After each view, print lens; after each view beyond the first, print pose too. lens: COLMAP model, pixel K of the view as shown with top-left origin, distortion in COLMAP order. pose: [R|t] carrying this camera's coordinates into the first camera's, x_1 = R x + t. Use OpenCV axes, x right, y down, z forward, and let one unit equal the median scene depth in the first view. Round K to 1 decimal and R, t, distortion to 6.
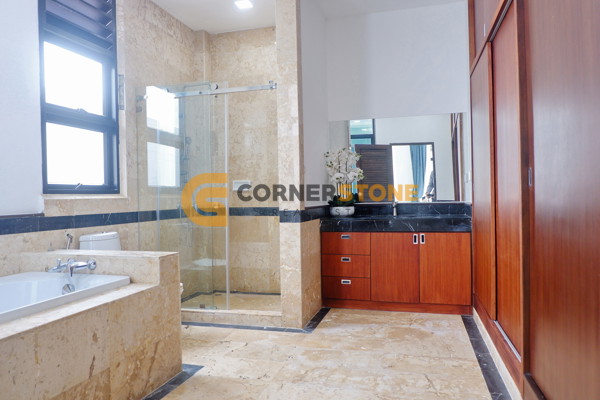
lens RADIAL K [[435.5, 0, 300.0], [0, 435.5, 200.0], [0, 0, 1]] dist [-0.024891, -0.000741]
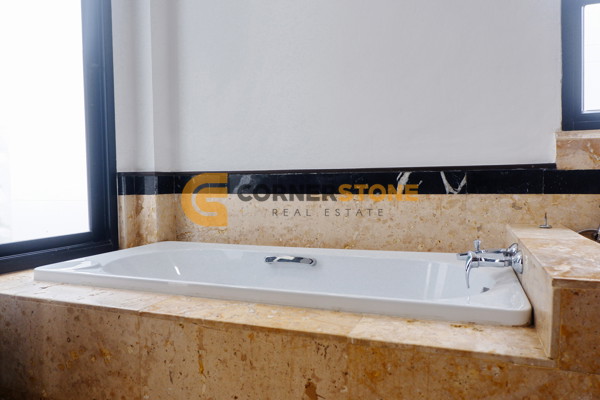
lens RADIAL K [[435.5, 0, 300.0], [0, 435.5, 200.0], [0, 0, 1]] dist [-0.024891, -0.000741]
pose [[-0.073369, 0.069023, -0.994914, 0.015302], [0.000995, 0.997607, 0.069136, 0.041874], [0.997304, 0.004082, -0.073262, 0.748651]]
